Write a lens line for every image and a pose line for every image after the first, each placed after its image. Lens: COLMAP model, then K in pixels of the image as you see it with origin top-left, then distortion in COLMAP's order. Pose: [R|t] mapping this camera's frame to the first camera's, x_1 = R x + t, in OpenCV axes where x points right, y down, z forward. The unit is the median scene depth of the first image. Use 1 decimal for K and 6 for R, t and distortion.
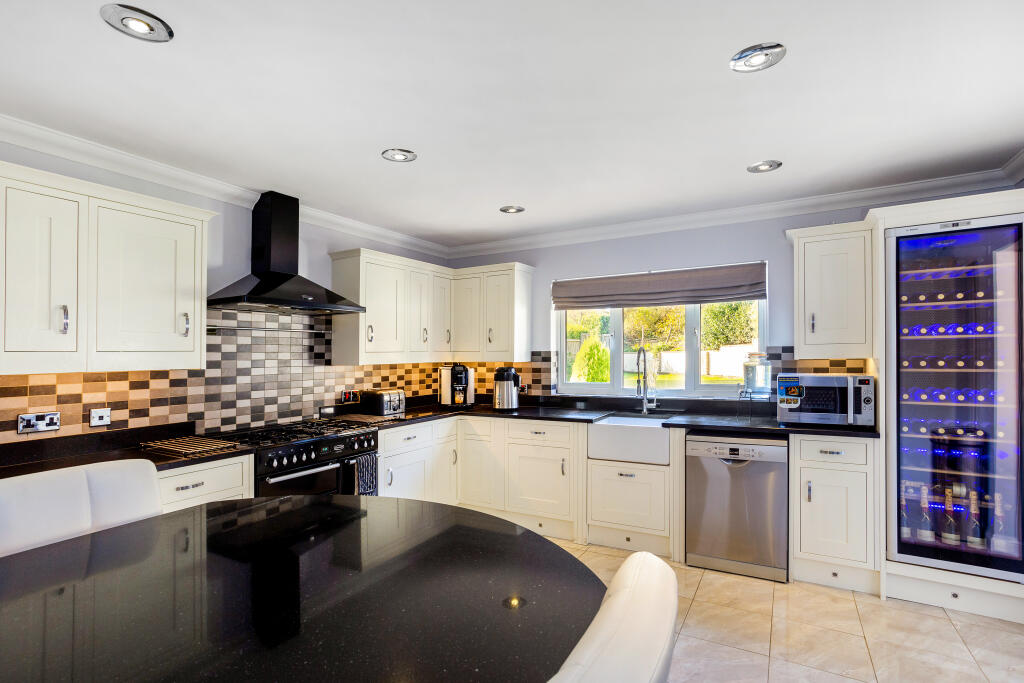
lens RADIAL K [[486.9, 0, 517.7], [0, 486.9, 344.7], [0, 0, 1]] dist [-0.003510, 0.003500]
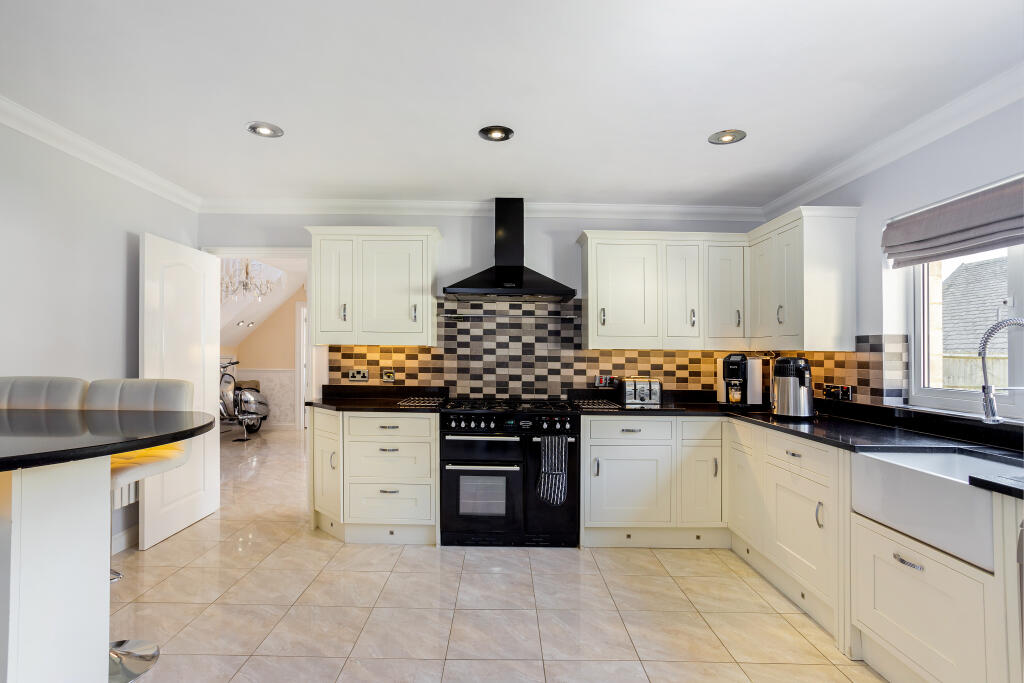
lens RADIAL K [[486.9, 0, 519.9], [0, 486.9, 341.6], [0, 0, 1]] dist [-0.003510, 0.003500]
pose [[0.536483, -0.003489, -0.843904, 0.450077], [0.000704, 0.999993, -0.003686, 0.031811], [0.843911, 0.001383, 0.536482, 0.361863]]
